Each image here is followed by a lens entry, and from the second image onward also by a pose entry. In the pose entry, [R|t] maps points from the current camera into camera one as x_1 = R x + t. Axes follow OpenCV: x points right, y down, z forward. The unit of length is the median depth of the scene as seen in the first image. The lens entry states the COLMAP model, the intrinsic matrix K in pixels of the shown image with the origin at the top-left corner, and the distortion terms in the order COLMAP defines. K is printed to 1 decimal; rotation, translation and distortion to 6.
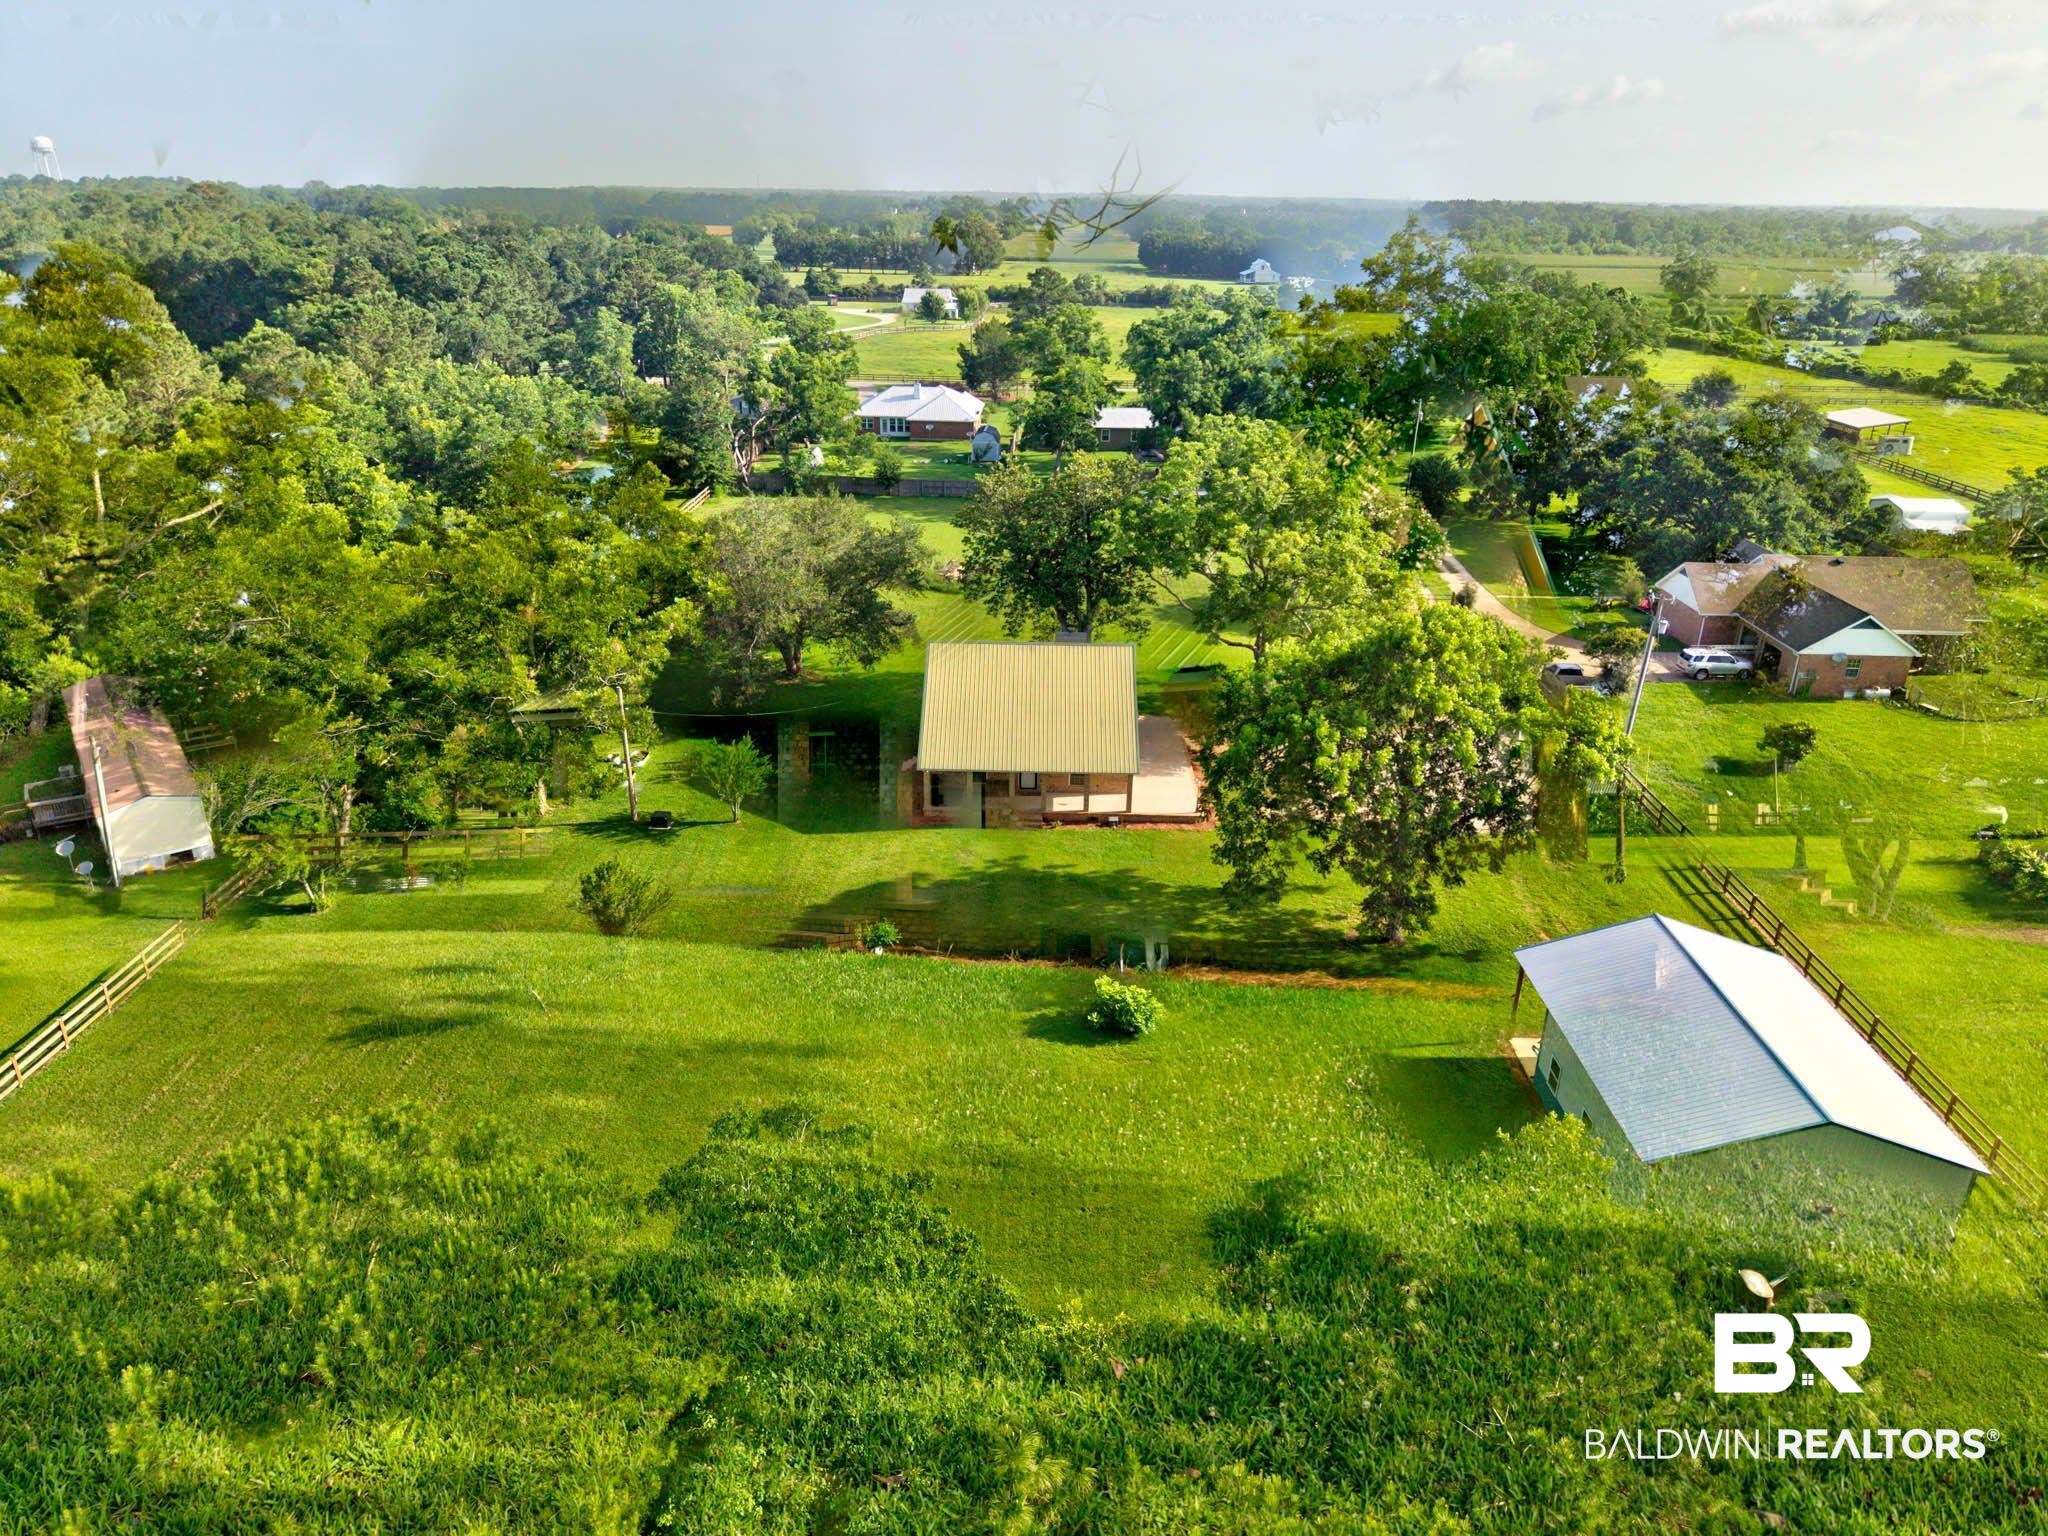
lens RADIAL K [[1378.1, 0, 1019.8], [0, 1378.1, 767.9], [0, 0, 1]] dist [0.002842, -0.001003]
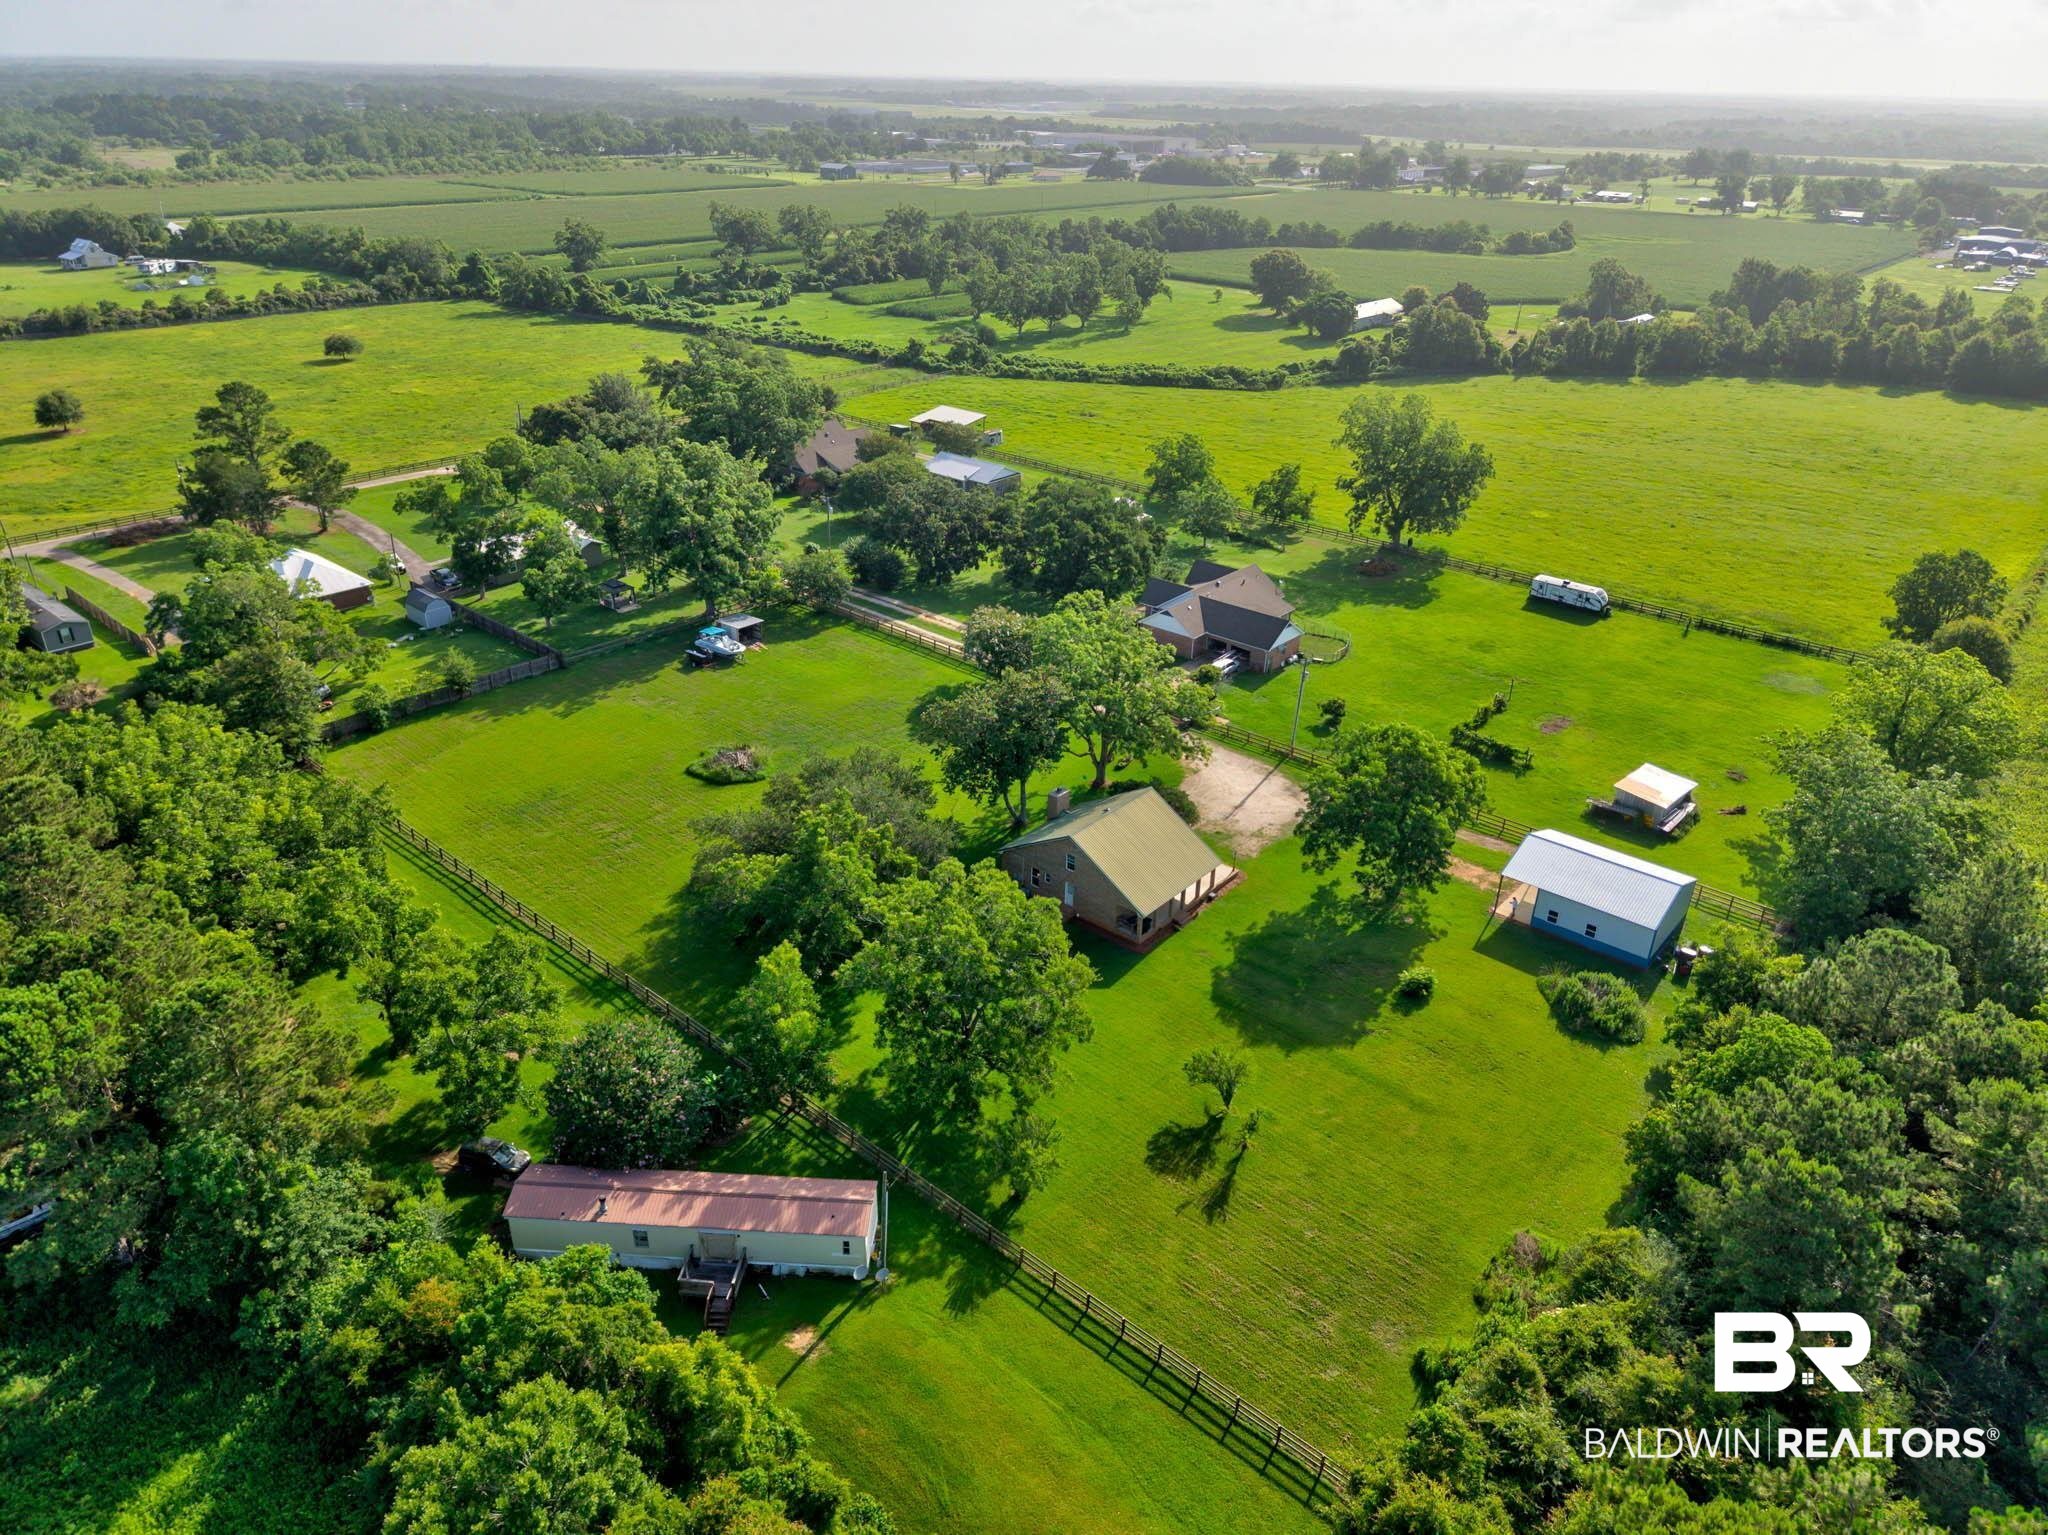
lens RADIAL K [[1378.1, 0, 1019.8], [0, 1378.1, 767.4], [0, 0, 1]] dist [0.002842, -0.001003]
pose [[0.639404, -0.347262, 0.685983, -0.866807], [0.286938, 0.935510, 0.206125, -0.383318], [-0.713323, 0.065038, 0.697811, 0.001893]]
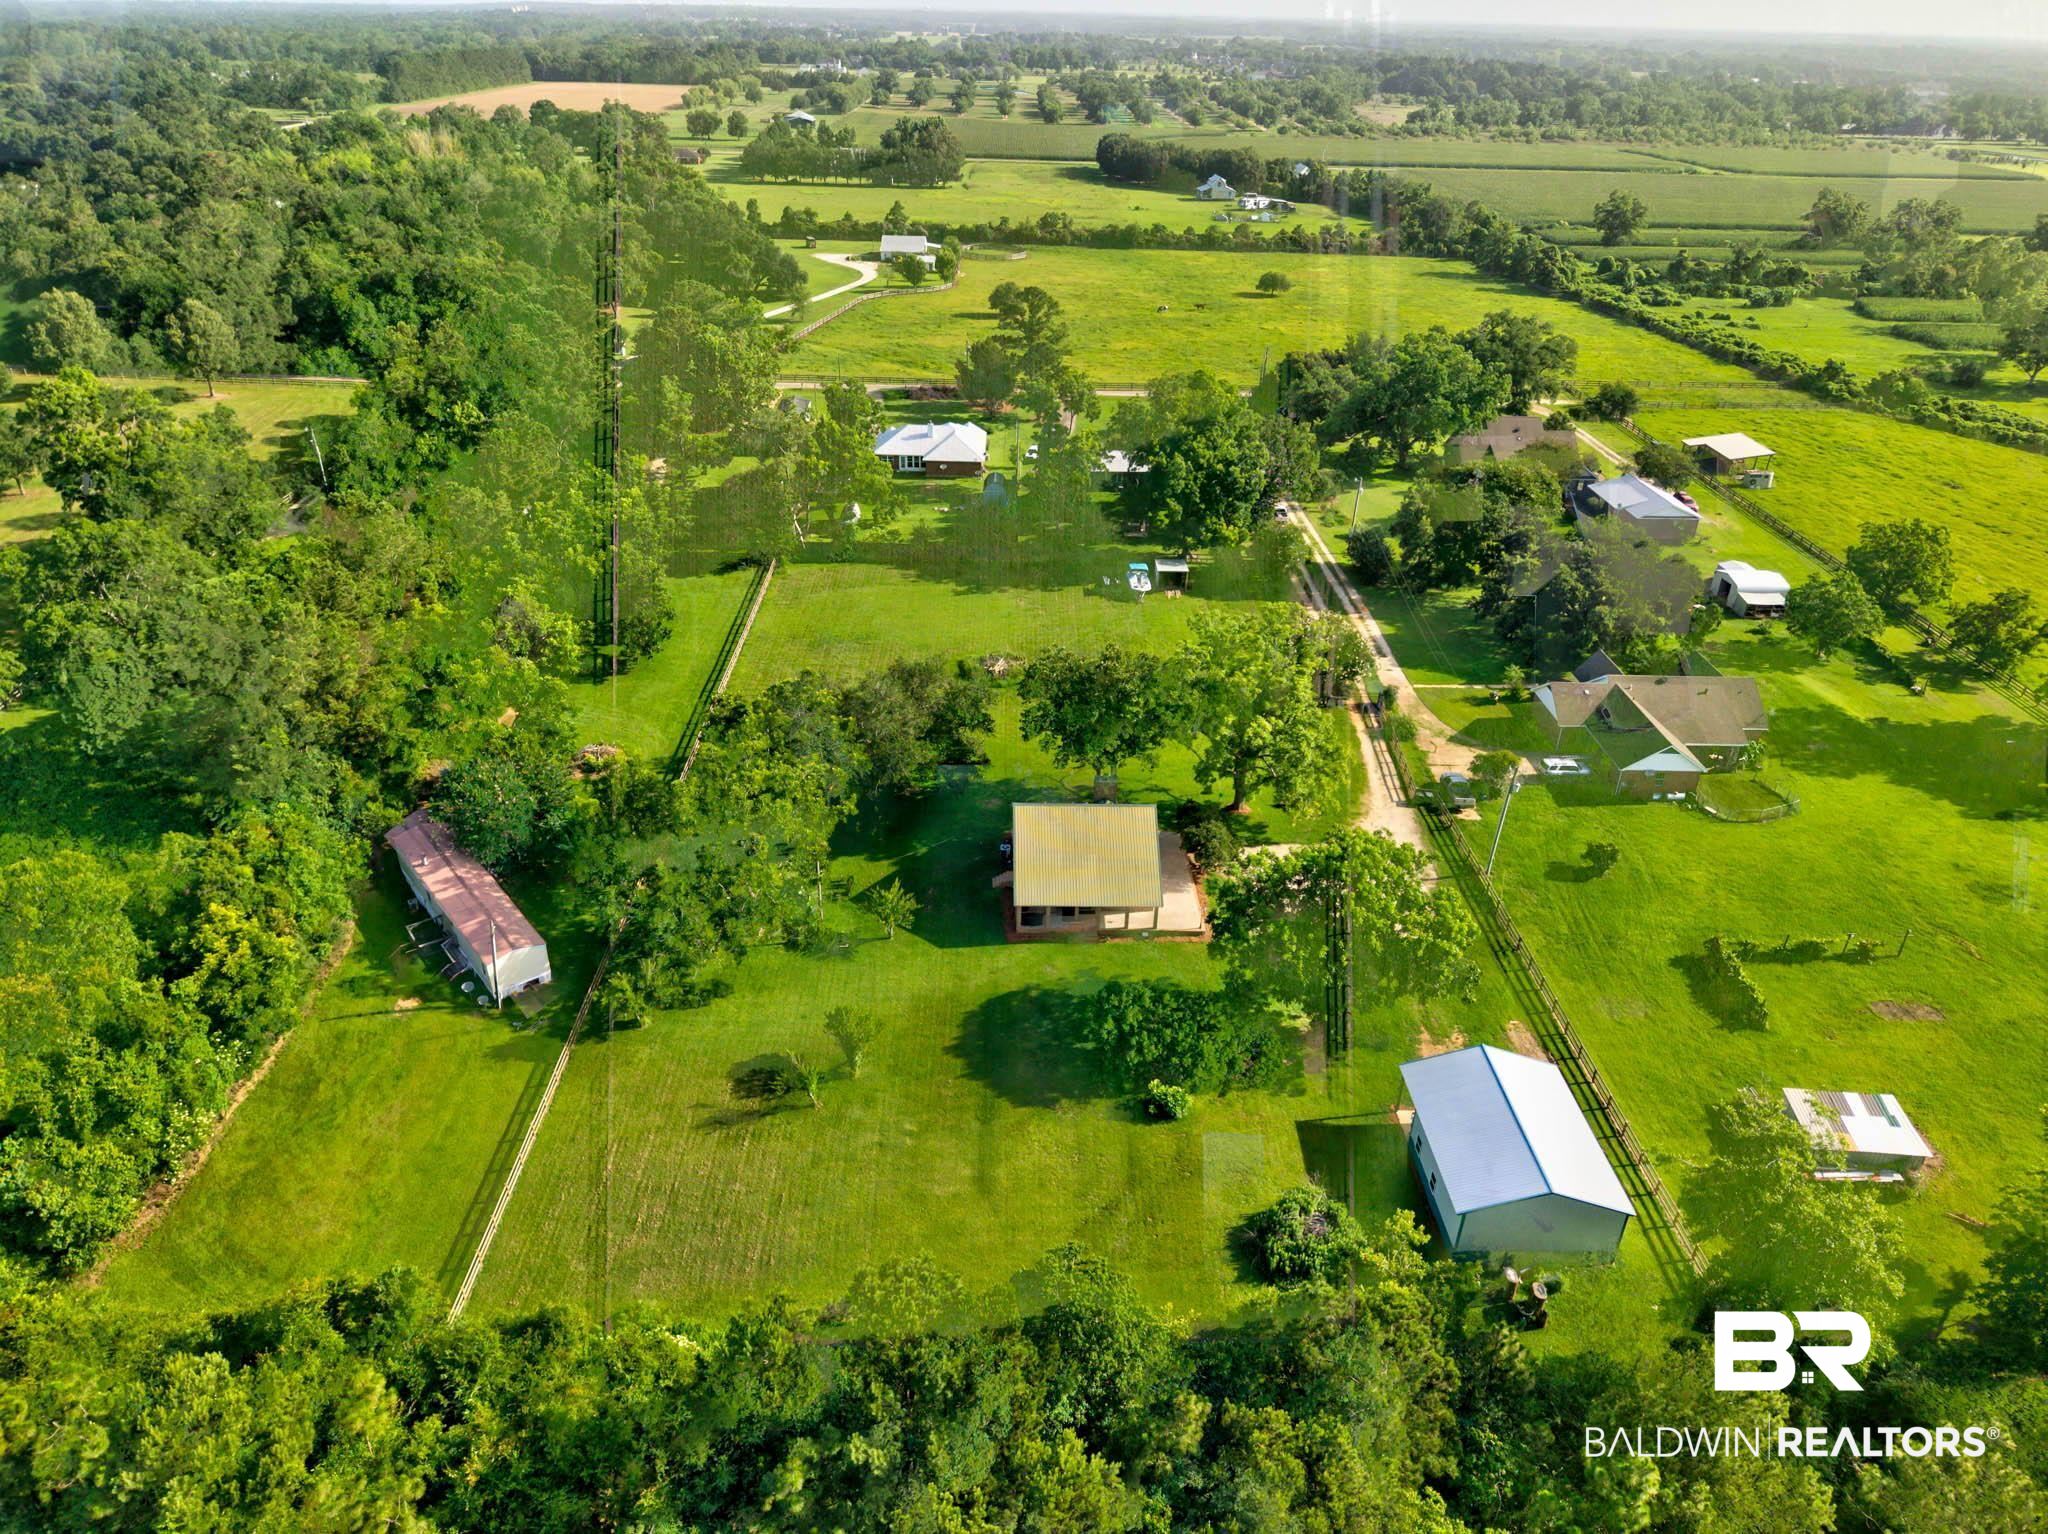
lens RADIAL K [[1378.1, 0, 1019.8], [0, 1378.1, 766.9], [0, 0, 1]] dist [0.002842, -0.001003]
pose [[0.999203, -0.011850, 0.038118, -0.092680], [0.007692, 0.994181, 0.107448, -0.231406], [-0.039170, -0.107069, 0.993480, -0.346441]]
